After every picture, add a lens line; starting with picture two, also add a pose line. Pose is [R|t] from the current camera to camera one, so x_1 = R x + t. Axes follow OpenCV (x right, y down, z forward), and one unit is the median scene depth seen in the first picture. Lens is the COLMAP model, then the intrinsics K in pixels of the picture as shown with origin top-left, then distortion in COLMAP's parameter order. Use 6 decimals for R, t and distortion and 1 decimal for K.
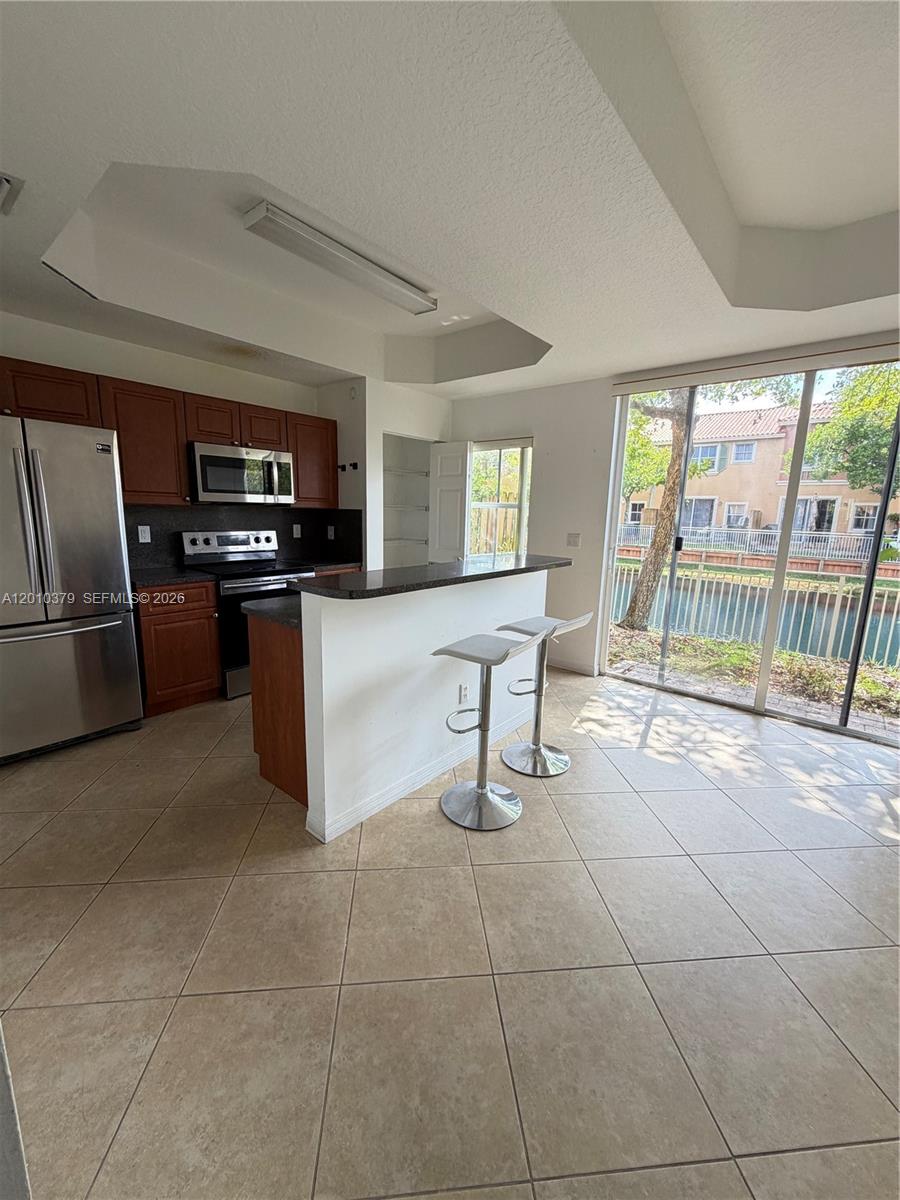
lens RADIAL K [[476.1, 0, 448.1], [0, 476.1, 597.4], [0, 0, 1]] dist [0.000947, 0.000155]
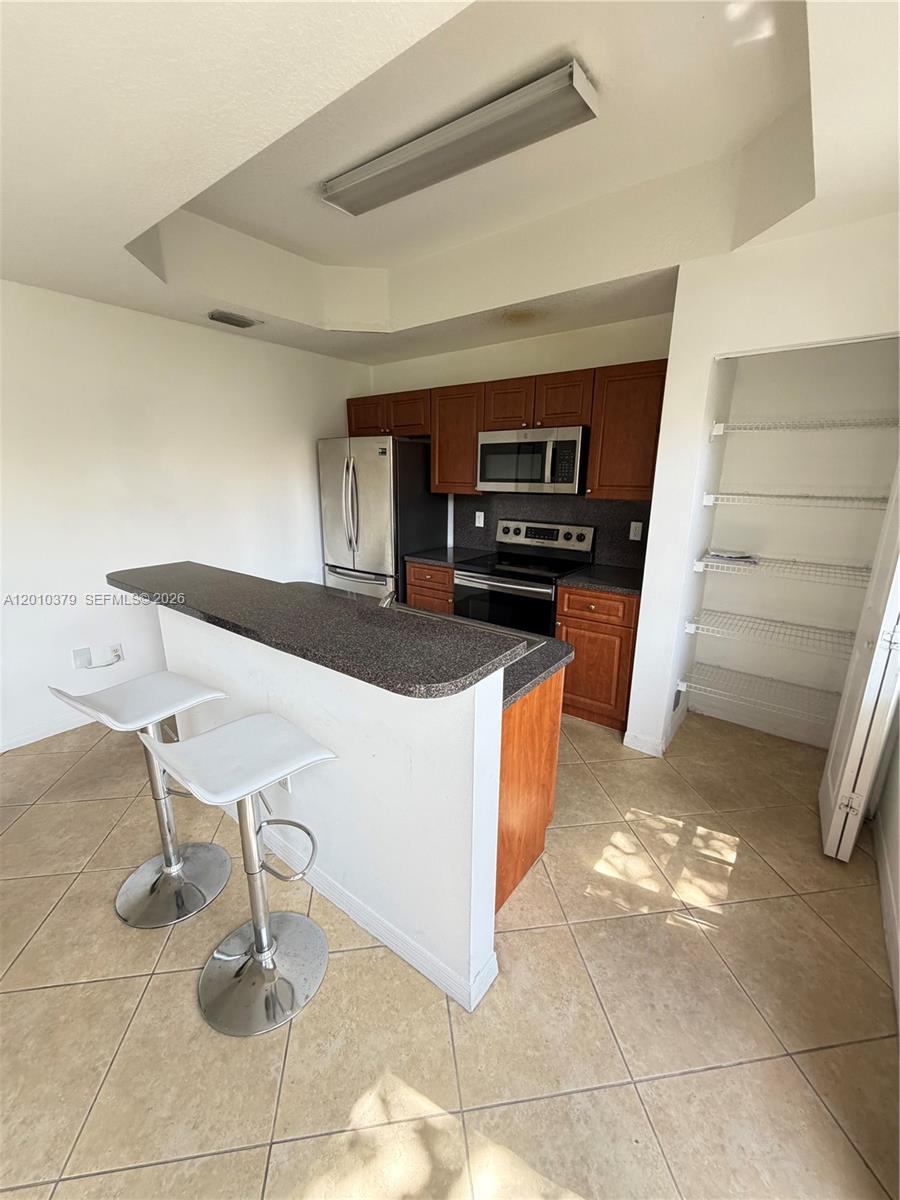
lens RADIAL K [[476.1, 0, 448.1], [0, 476.1, 597.4], [0, 0, 1]] dist [0.000947, 0.000155]
pose [[0.038462, 0.228855, -0.972700, 0.448686], [-0.186733, 0.957919, 0.217994, -0.167416], [0.981658, 0.173251, 0.079578, 0.774847]]
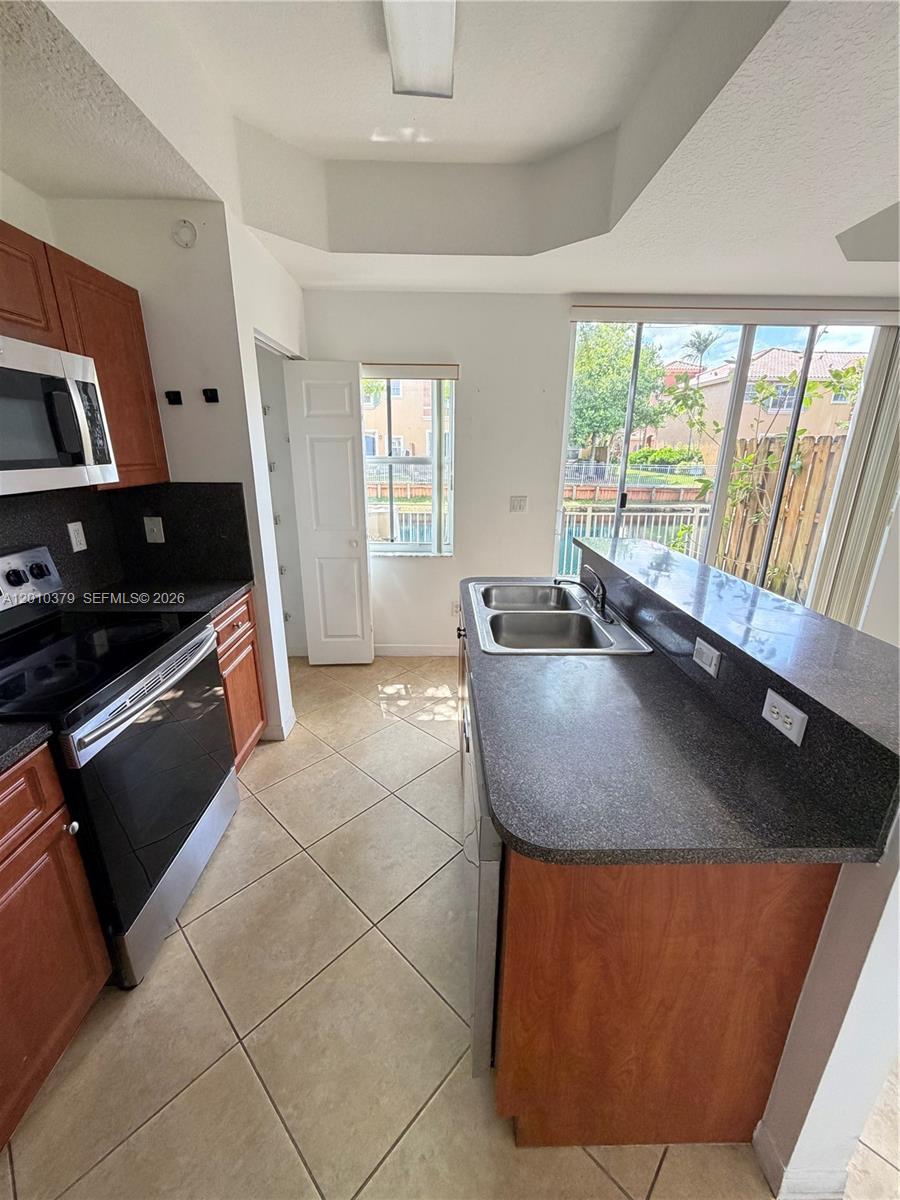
lens RADIAL K [[476.1, 0, 448.1], [0, 476.1, 597.4], [0, 0, 1]] dist [0.000947, 0.000155]
pose [[0.755906, -0.214645, 0.618493, -0.392733], [0.130282, 0.975149, 0.179193, -0.134834], [-0.641586, -0.054875, 0.765086, 0.475963]]
